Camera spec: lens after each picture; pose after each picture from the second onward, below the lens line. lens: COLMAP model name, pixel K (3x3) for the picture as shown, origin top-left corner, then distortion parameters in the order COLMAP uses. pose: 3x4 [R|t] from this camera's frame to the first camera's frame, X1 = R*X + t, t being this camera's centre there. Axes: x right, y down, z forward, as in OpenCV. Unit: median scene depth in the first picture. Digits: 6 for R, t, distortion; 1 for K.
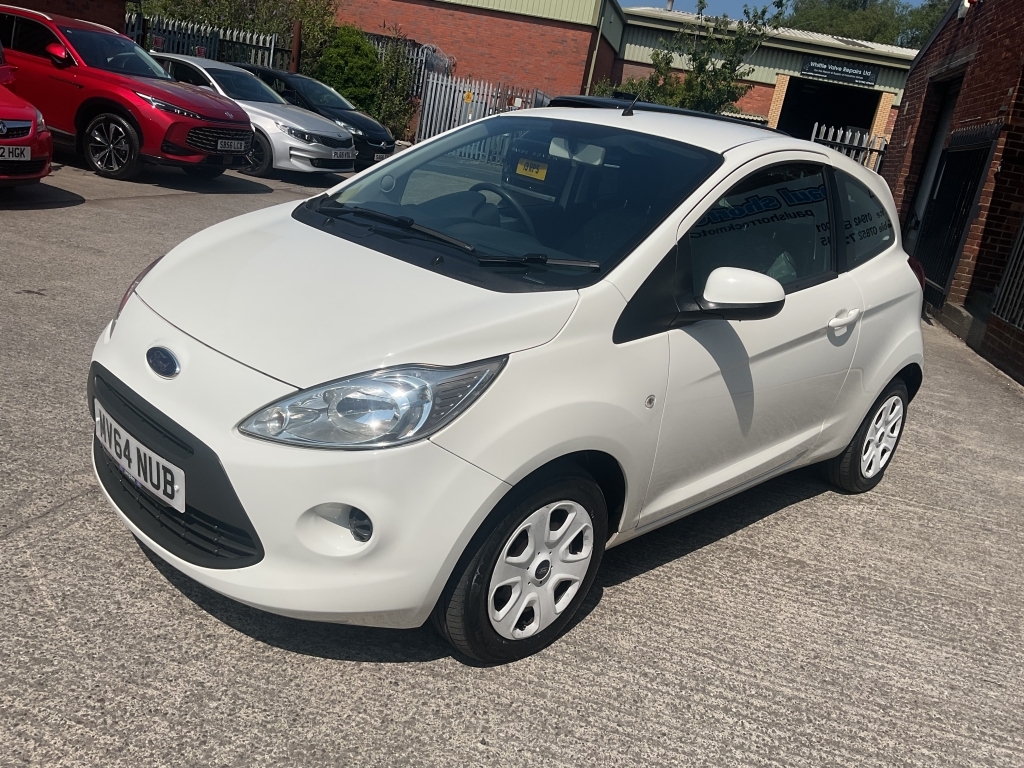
lens RADIAL K [[845.7, 0, 509.5], [0, 845.7, 385.2], [0, 0, 1]] dist [0.054812, -0.100198]
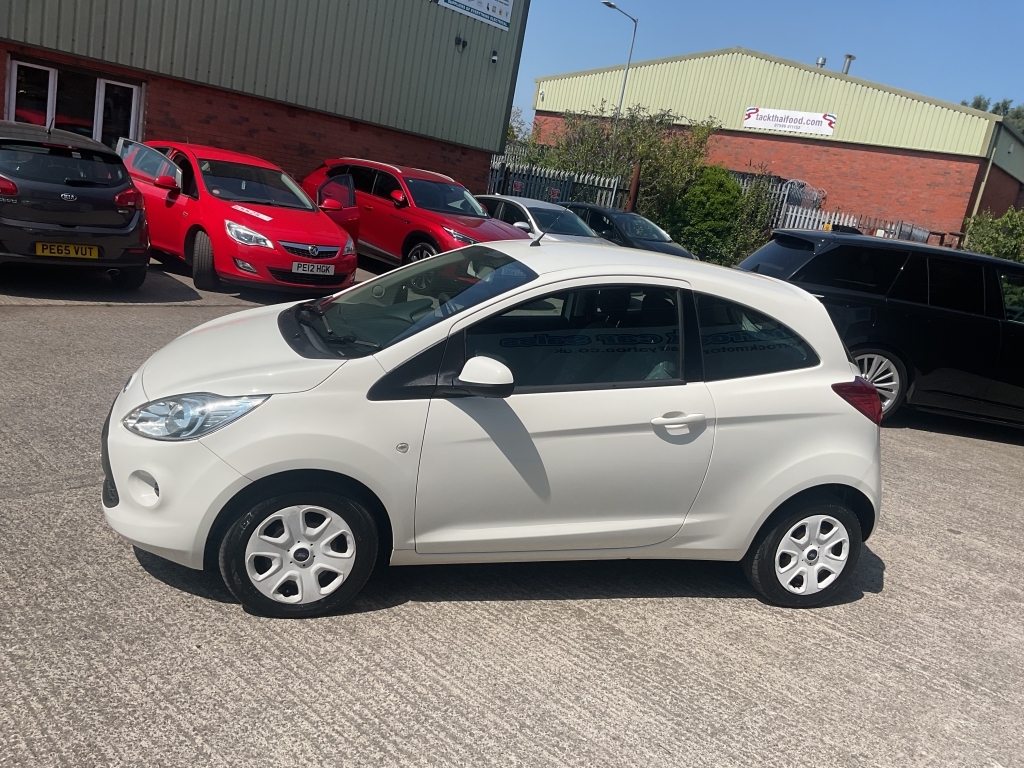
lens RADIAL K [[845.7, 0, 511.4], [0, 845.7, 384.5], [0, 0, 1]] dist [0.054812, -0.100198]
pose [[0.891756, 0.082193, -0.444989, 0.298700], [-0.146065, 0.983012, -0.111145, 0.014440], [0.428294, 0.164111, 0.888612, -0.046571]]
